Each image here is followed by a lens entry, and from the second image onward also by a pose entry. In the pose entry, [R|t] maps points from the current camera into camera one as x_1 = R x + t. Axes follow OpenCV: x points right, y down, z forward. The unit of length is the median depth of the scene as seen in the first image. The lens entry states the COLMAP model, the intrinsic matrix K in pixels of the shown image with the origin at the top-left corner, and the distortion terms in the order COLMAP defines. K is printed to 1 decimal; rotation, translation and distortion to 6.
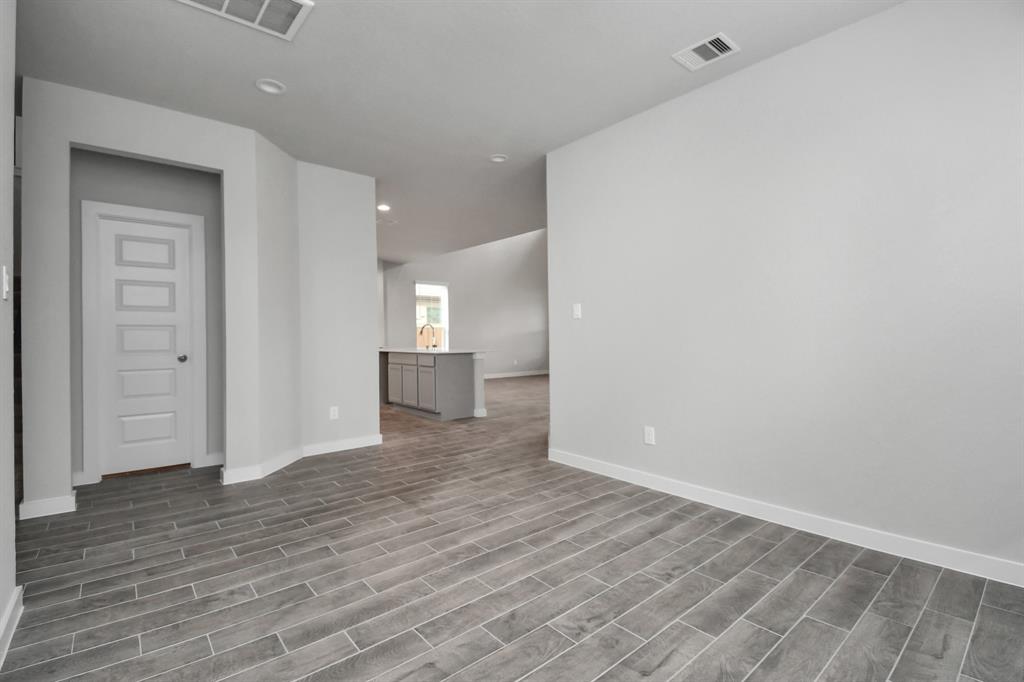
lens RADIAL K [[461.0, 0, 502.1], [0, 461.0, 338.6], [0, 0, 1]] dist [-0.004784, 0.000277]
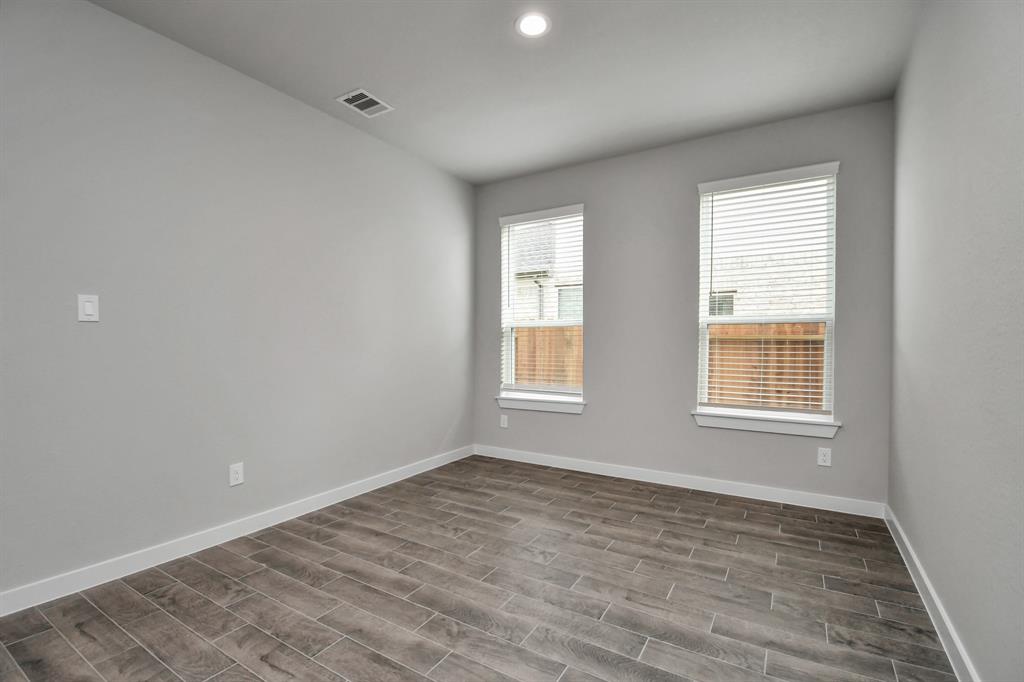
lens RADIAL K [[461.0, 0, 520.6], [0, 461.0, 340.5], [0, 0, 1]] dist [-0.004784, 0.000277]
pose [[-0.337343, 0.008343, 0.941345, -0.811442], [0.001681, 0.999964, -0.008260, -0.016509], [-0.941380, -0.001204, -0.337345, 1.078550]]
